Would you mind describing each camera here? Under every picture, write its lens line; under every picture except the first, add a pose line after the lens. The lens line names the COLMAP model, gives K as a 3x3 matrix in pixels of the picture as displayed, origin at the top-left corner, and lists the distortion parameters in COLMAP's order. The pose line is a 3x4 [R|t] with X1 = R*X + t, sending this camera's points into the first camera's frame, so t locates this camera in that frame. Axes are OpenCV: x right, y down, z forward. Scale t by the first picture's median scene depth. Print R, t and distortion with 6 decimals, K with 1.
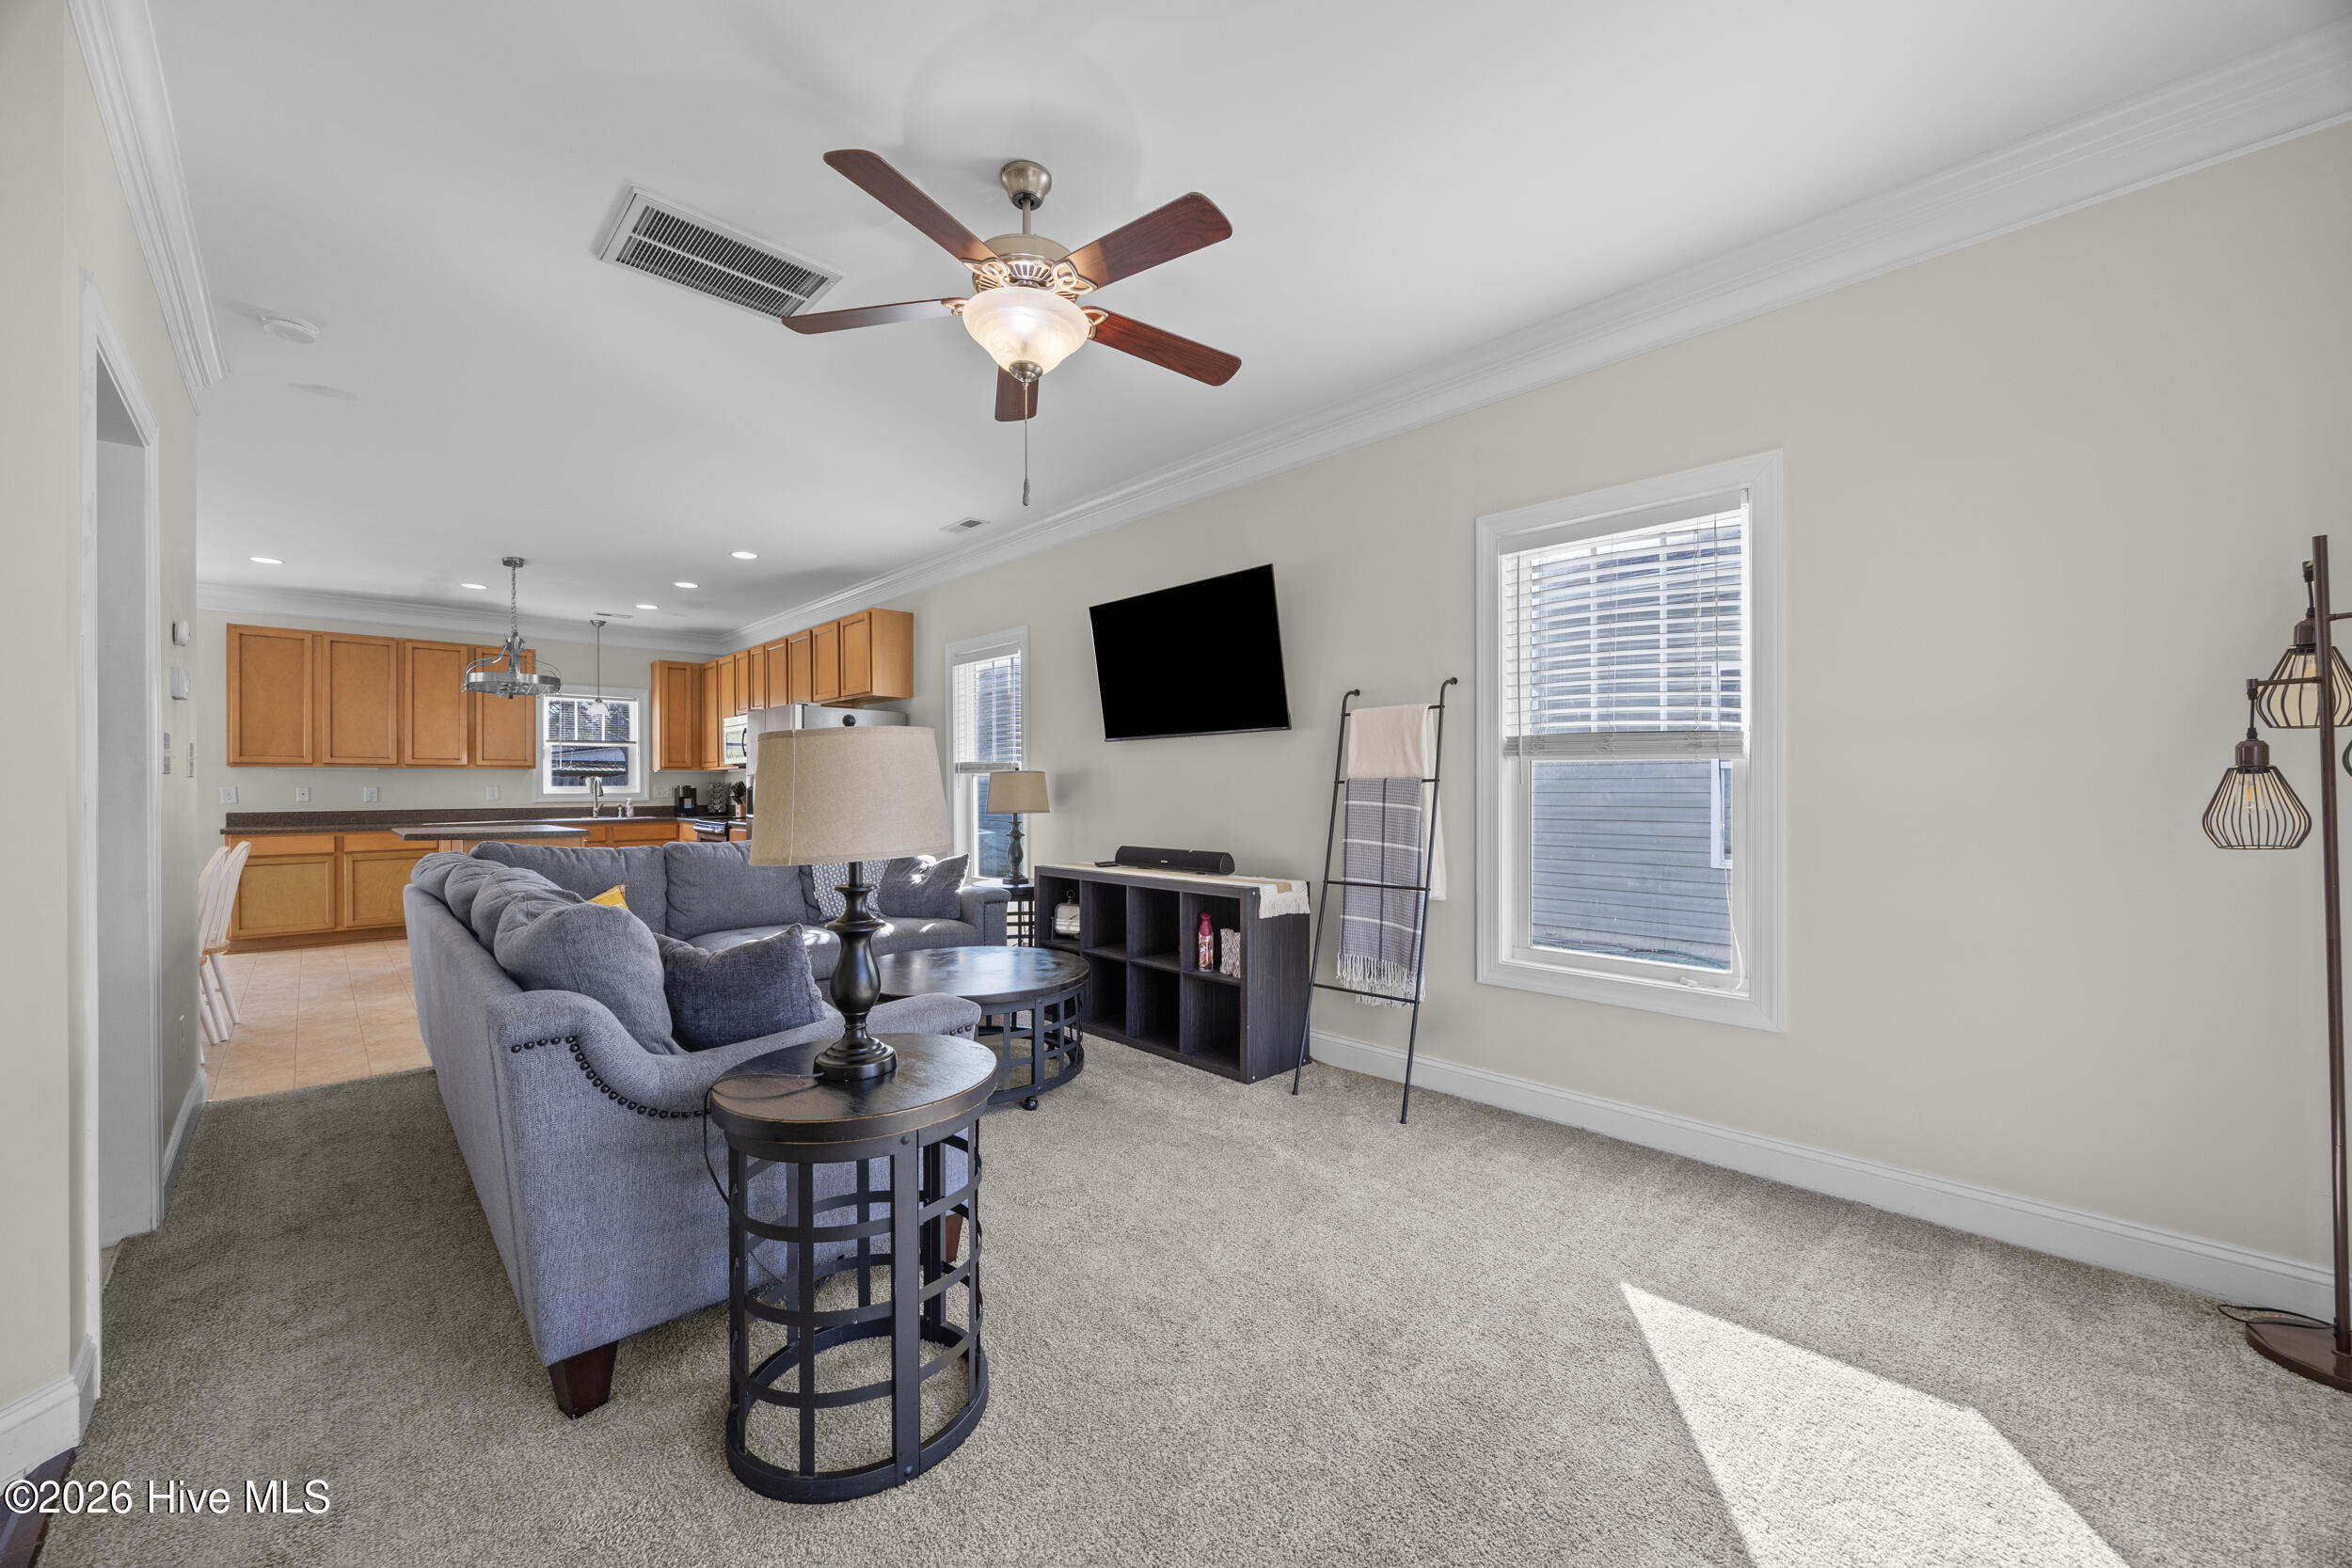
lens RADIAL K [[874.0, 0, 1175.0], [0, 874.0, 782.8], [0, 0, 1]] dist [-0.001076, -0.000023]
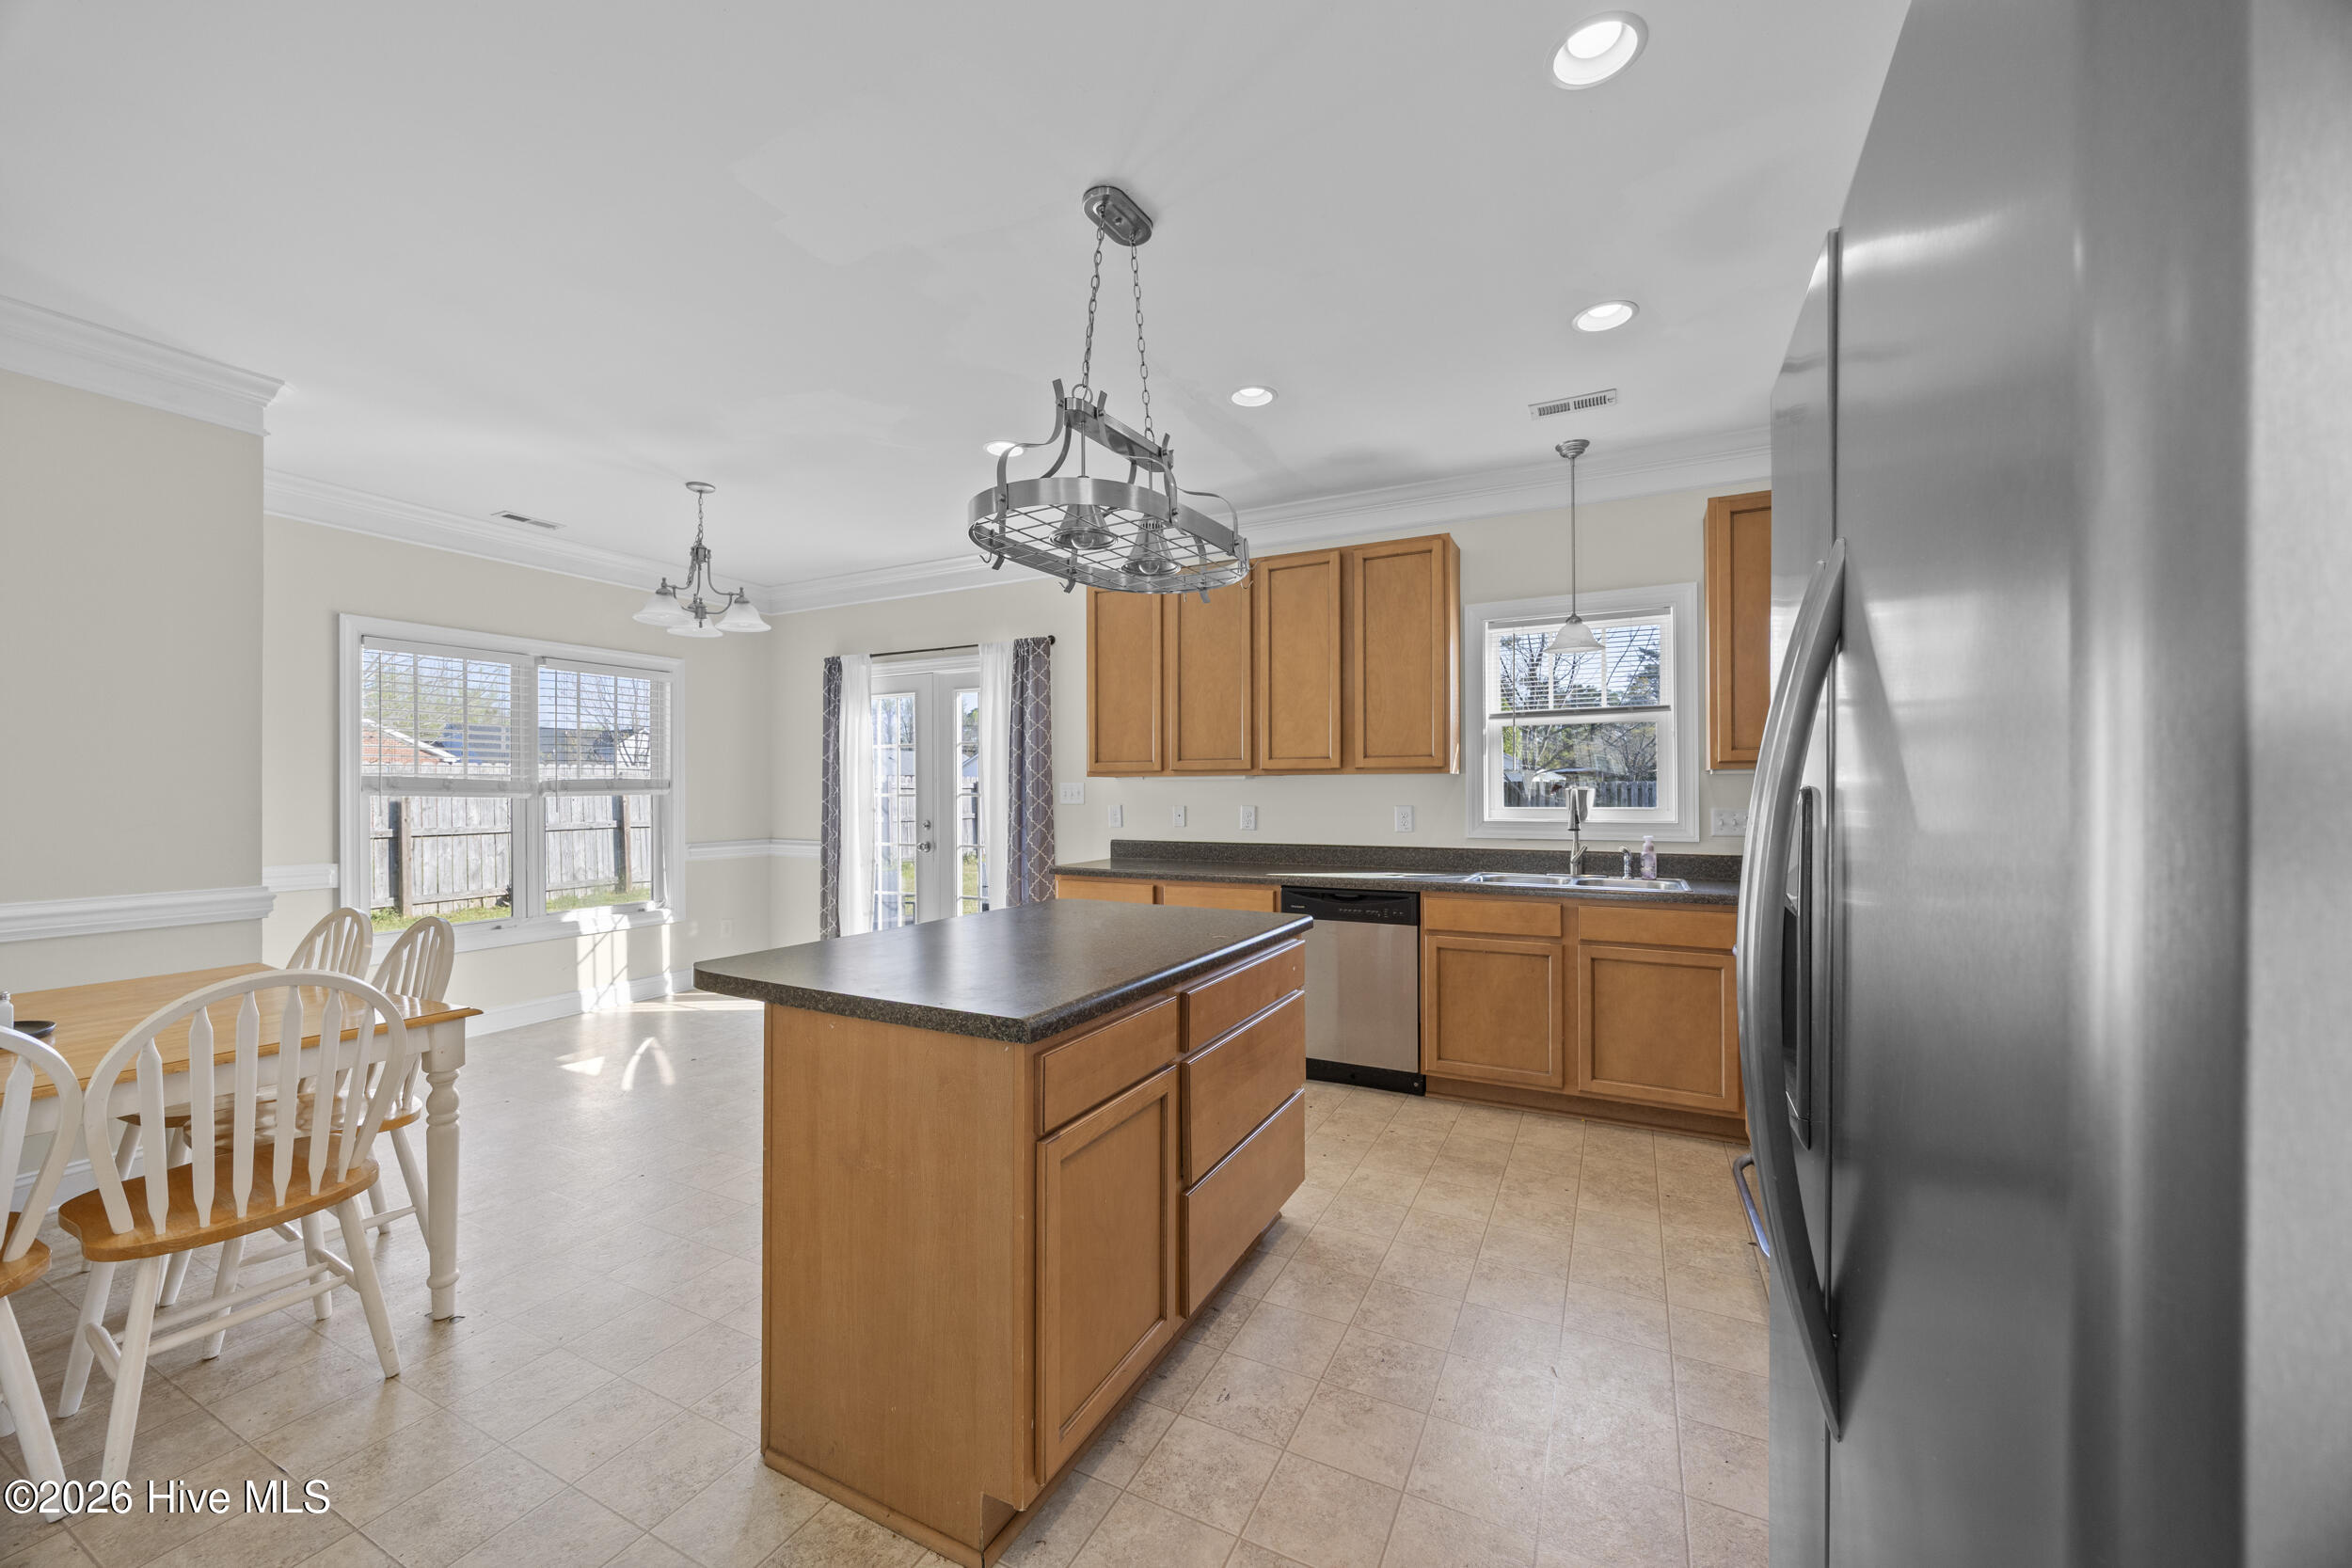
lens RADIAL K [[874.0, 0, 1188.6], [0, 874.0, 789.8], [0, 0, 1]] dist [-0.001076, -0.000023]
pose [[0.316955, -0.003677, -0.948433, -0.334049], [0.003329, 0.999991, -0.002765, -0.005819], [0.948435, -0.002281, 0.316964, 0.766245]]
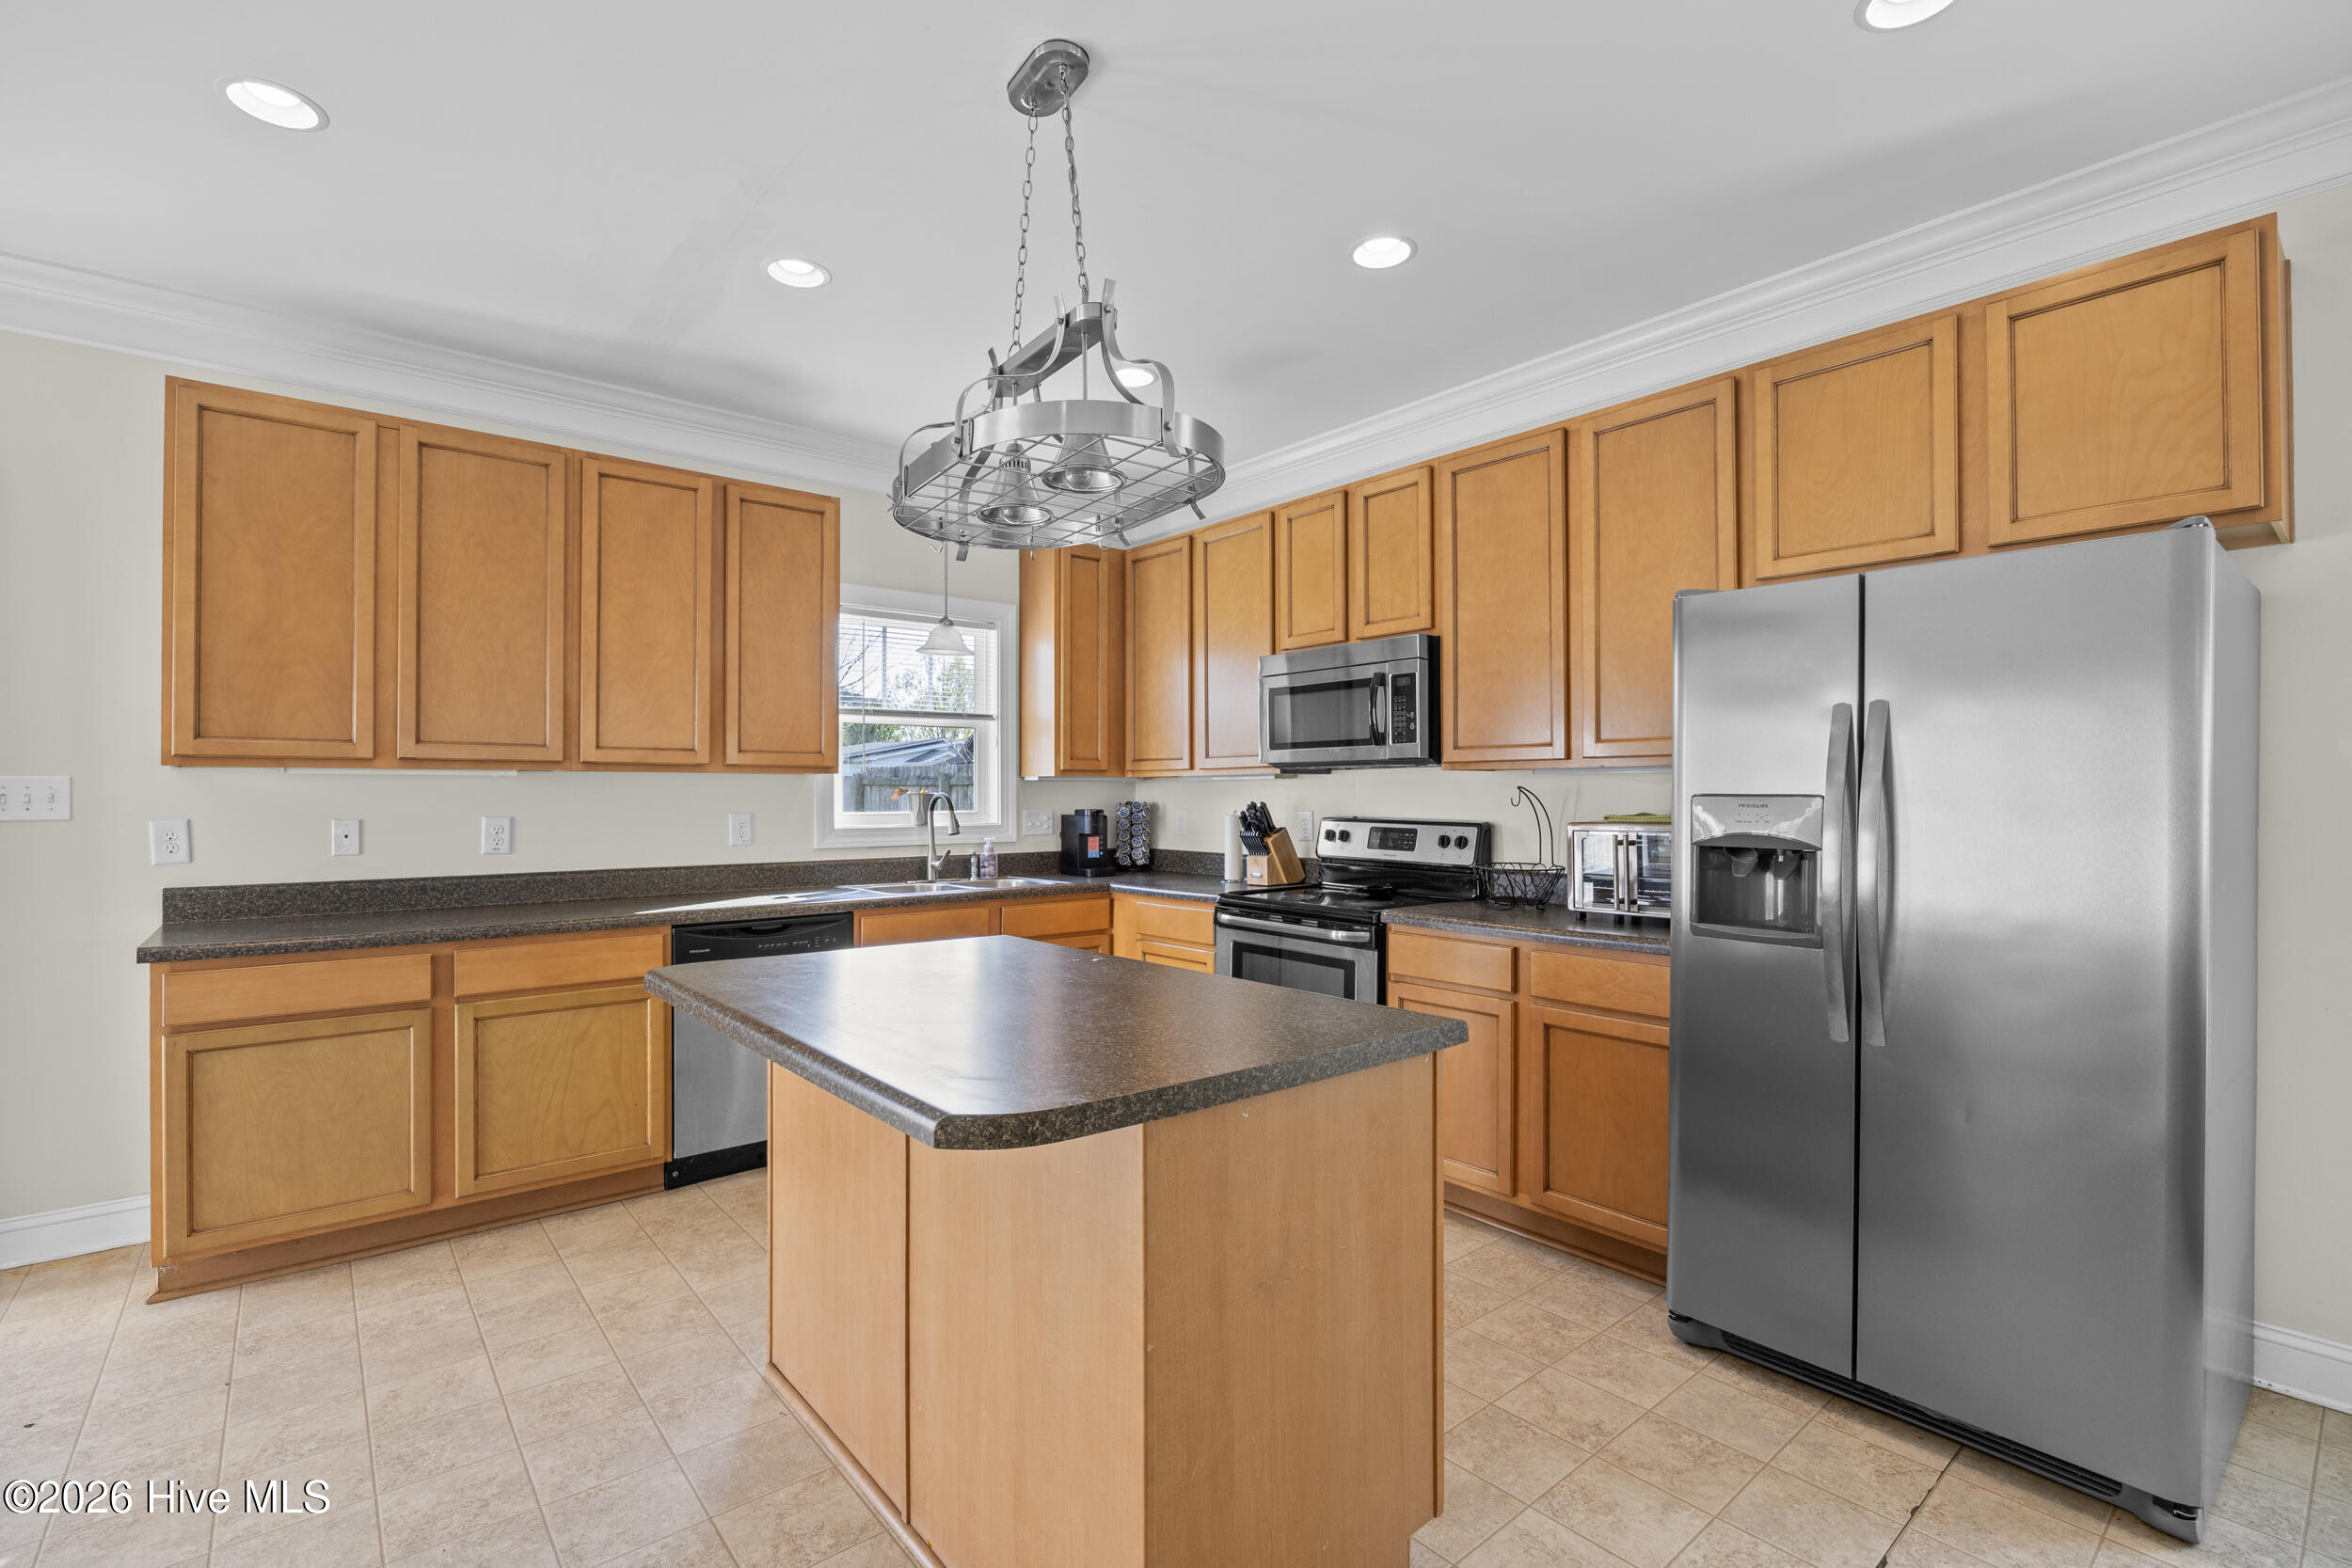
lens RADIAL K [[1053.2, 0, 1226.0], [0, 1053.2, 788.3], [0, 0, 1]] dist [-0.016610, 0.000023]
pose [[0.998313, -0.000743, -0.058052, -0.557879], [0.000422, 0.999985, -0.005541, -0.006362], [0.058055, 0.005507, 0.998298, 0.536928]]
